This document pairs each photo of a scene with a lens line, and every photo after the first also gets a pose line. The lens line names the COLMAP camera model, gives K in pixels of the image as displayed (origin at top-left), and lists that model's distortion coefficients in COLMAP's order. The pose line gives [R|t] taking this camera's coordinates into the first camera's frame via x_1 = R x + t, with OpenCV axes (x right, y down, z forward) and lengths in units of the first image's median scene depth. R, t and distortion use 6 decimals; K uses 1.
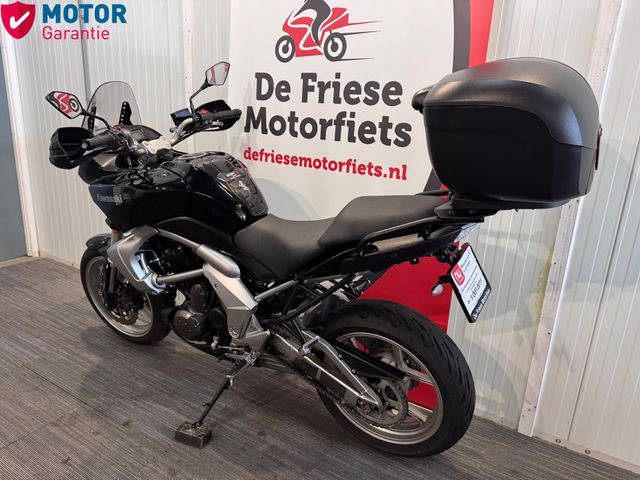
lens RADIAL K [[450.3, 0, 325.8], [0, 450.3, 242.2], [0, 0, 1]] dist [0.064777, -0.003252]
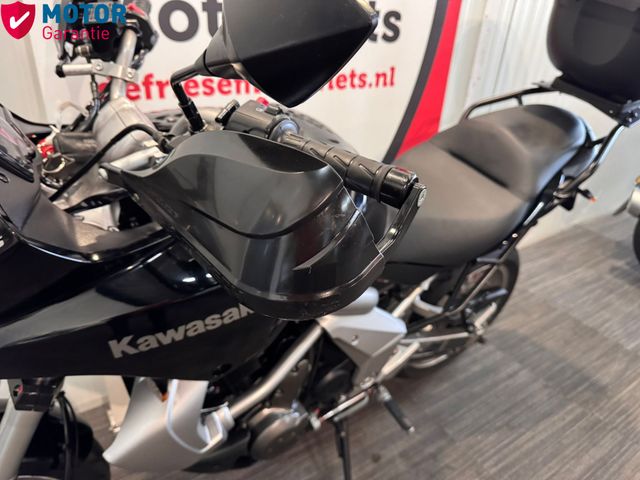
lens RADIAL K [[460.7, 0, 310.7], [0, 460.7, 238.8], [0, 0, 1]] dist [-0.018815, -0.005025]
pose [[0.427521, -0.451205, 0.783352, -0.620503], [0.210614, 0.892403, 0.399073, -0.244166], [-0.879129, -0.005627, 0.476551, 0.720922]]
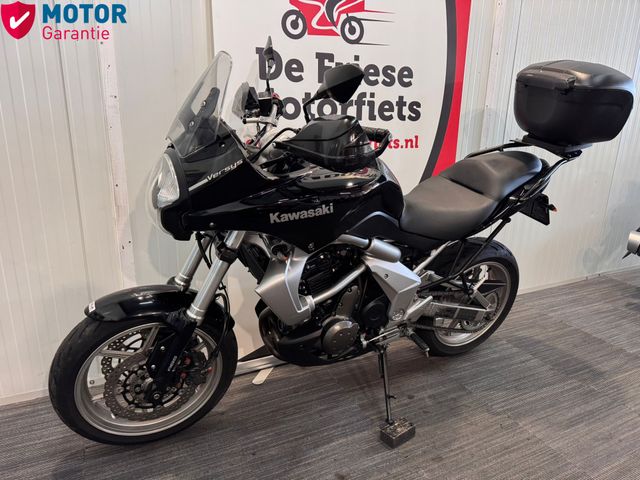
lens RADIAL K [[440.5, 0, 314.7], [0, 440.5, 241.7], [0, 0, 1]] dist [0.058205, -0.083159]
pose [[0.544718, -0.271345, 0.793508, -0.980356], [0.238283, 0.957287, 0.163776, -0.153197], [-0.804055, 0.099868, 0.586108, 0.527065]]
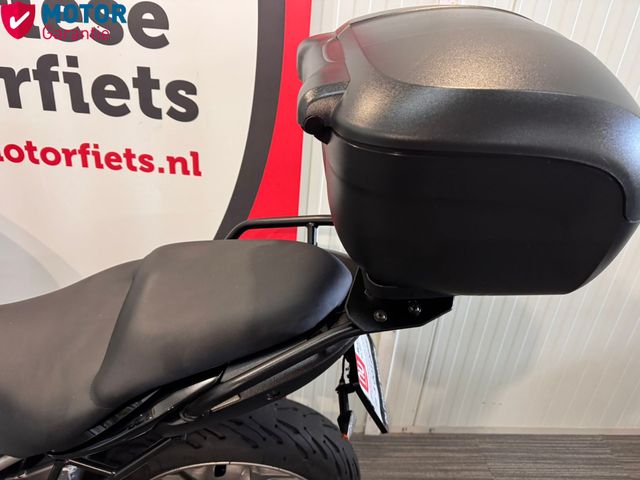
lens RADIAL K [[460.8, 0, 319.5], [0, 460.8, 230.8], [0, 0, 1]] dist [-0.006908, -0.005816]
pose [[0.829099, -0.231502, 0.508923, -0.019041], [0.114285, 0.961203, 0.251052, -0.197202], [-0.547297, -0.149985, 0.823390, 0.386502]]
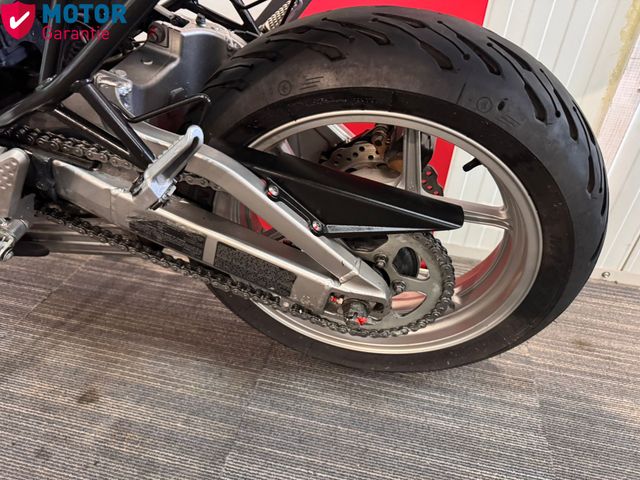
lens RADIAL K [[447.9, 0, 321.8], [0, 447.9, 225.9], [0, 0, 1]] dist [0.041634, -0.056268]
pose [[0.941744, -0.170043, 0.290178, -0.028143], [0.076707, 0.948631, 0.306946, 0.151052], [-0.327466, -0.266806, 0.906411, 0.579257]]
